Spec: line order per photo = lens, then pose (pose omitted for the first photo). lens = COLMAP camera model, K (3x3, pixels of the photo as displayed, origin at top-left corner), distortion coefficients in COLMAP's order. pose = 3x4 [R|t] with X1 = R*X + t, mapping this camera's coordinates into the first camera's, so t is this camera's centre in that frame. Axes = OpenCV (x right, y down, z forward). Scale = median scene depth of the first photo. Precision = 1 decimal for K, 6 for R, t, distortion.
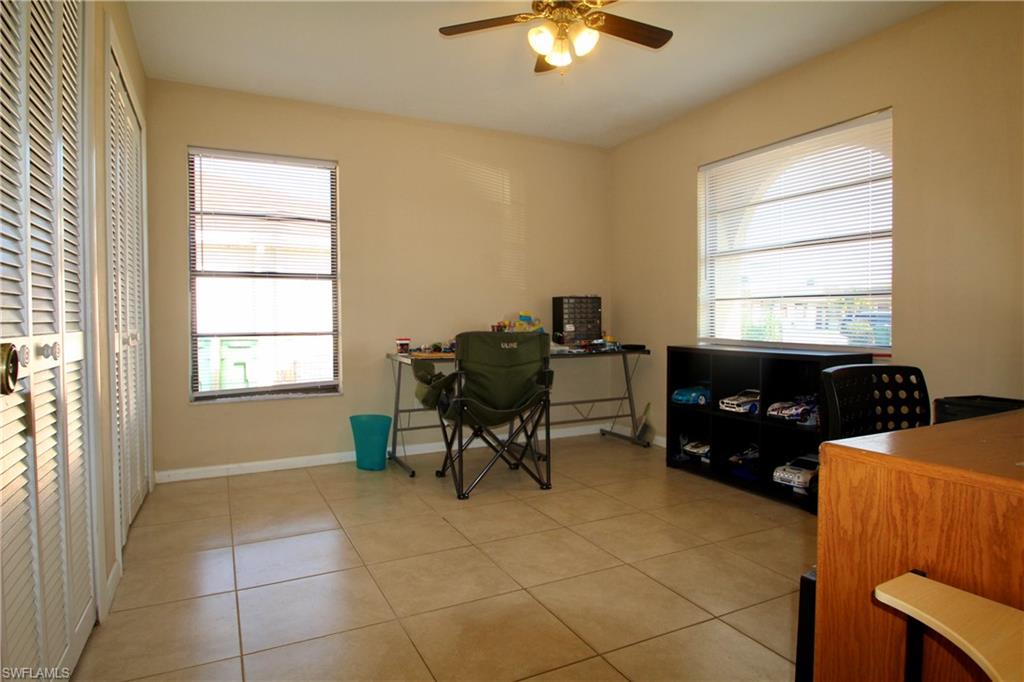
lens RADIAL K [[577.5, 0, 512.0], [0, 577.5, 341.0], [0, 0, 1]] dist [-0.019746, -0.000136]
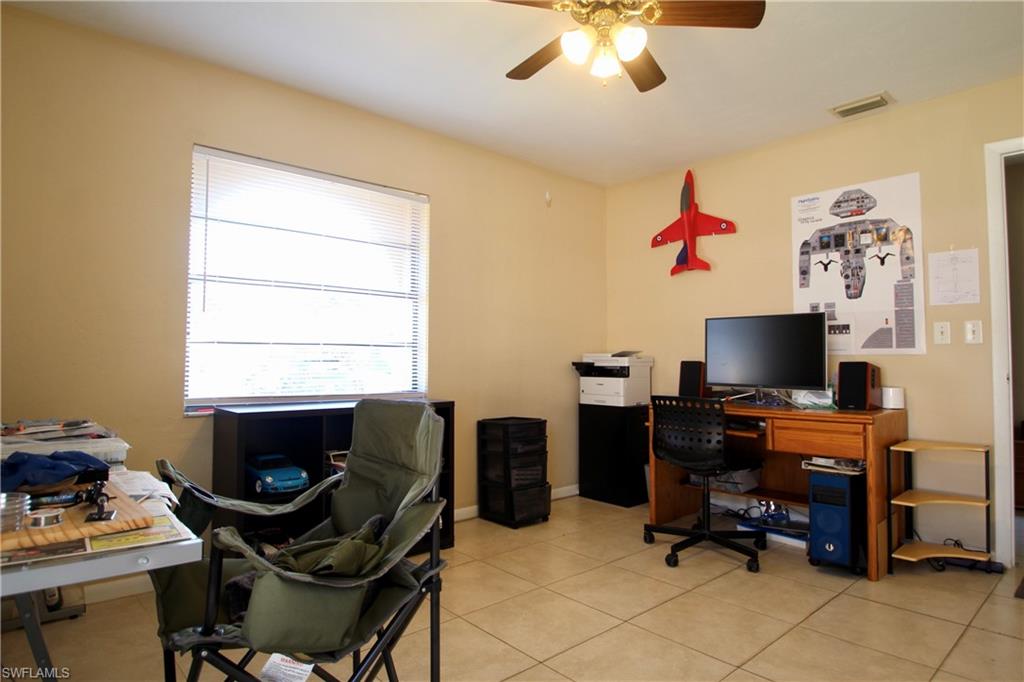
lens RADIAL K [[577.5, 0, 512.0], [0, 577.5, 341.0], [0, 0, 1]] dist [-0.019746, -0.000136]
pose [[-0.250923, 0.029389, 0.967561, -0.651021], [0.034754, 0.999168, -0.021336, -0.071057], [-0.967383, 0.028273, -0.251736, 1.291093]]
